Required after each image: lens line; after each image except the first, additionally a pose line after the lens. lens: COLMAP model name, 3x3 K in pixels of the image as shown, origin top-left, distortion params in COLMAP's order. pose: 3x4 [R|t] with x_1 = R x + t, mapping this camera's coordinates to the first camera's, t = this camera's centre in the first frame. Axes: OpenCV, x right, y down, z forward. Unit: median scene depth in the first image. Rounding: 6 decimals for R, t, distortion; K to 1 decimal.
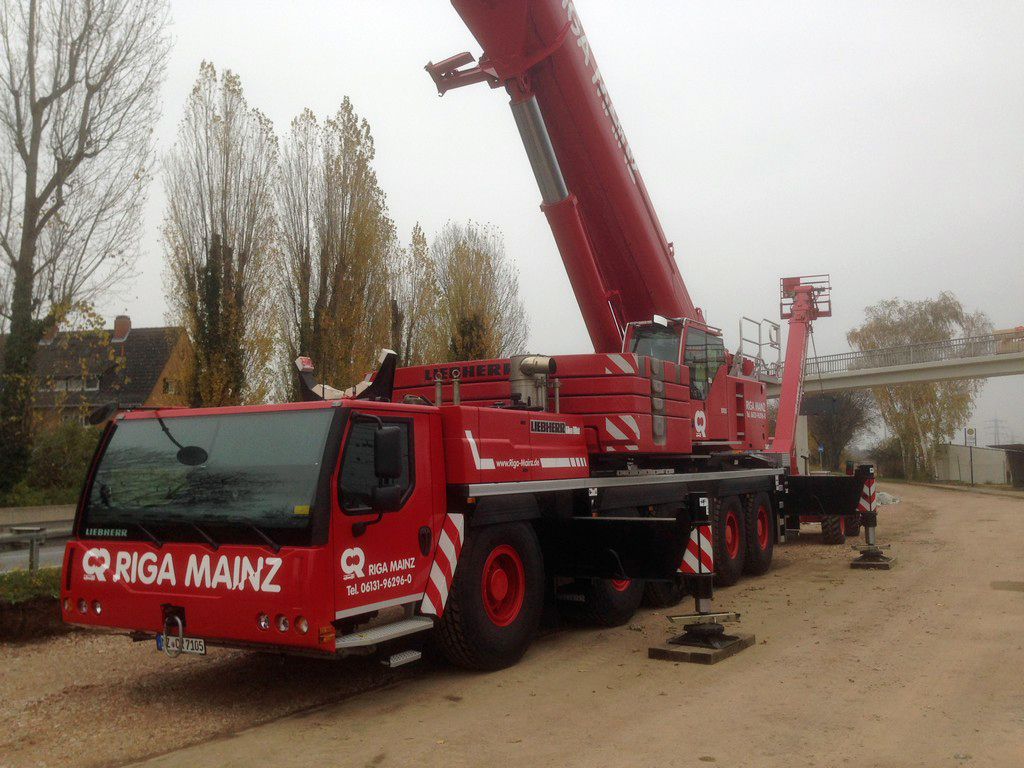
lens RADIAL K [[943.3, 0, 509.6], [0, 943.3, 389.3], [0, 0, 1]] dist [0.089243, -0.174576]
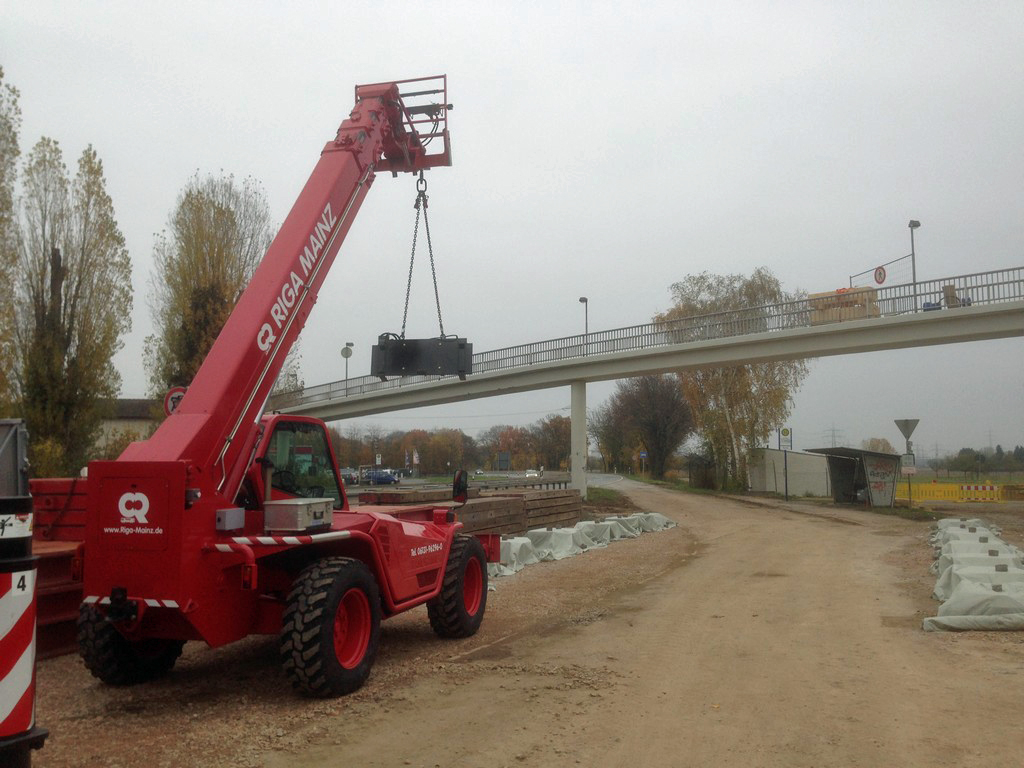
lens RADIAL K [[943.3, 0, 512.2], [0, 943.3, 378.9], [0, 0, 1]] dist [0.089243, -0.174576]
pose [[0.988924, 0.017441, 0.147392, 0.116717], [-0.014897, 0.999721, -0.018347, 0.014814], [-0.147671, 0.015948, 0.988908, 0.204760]]
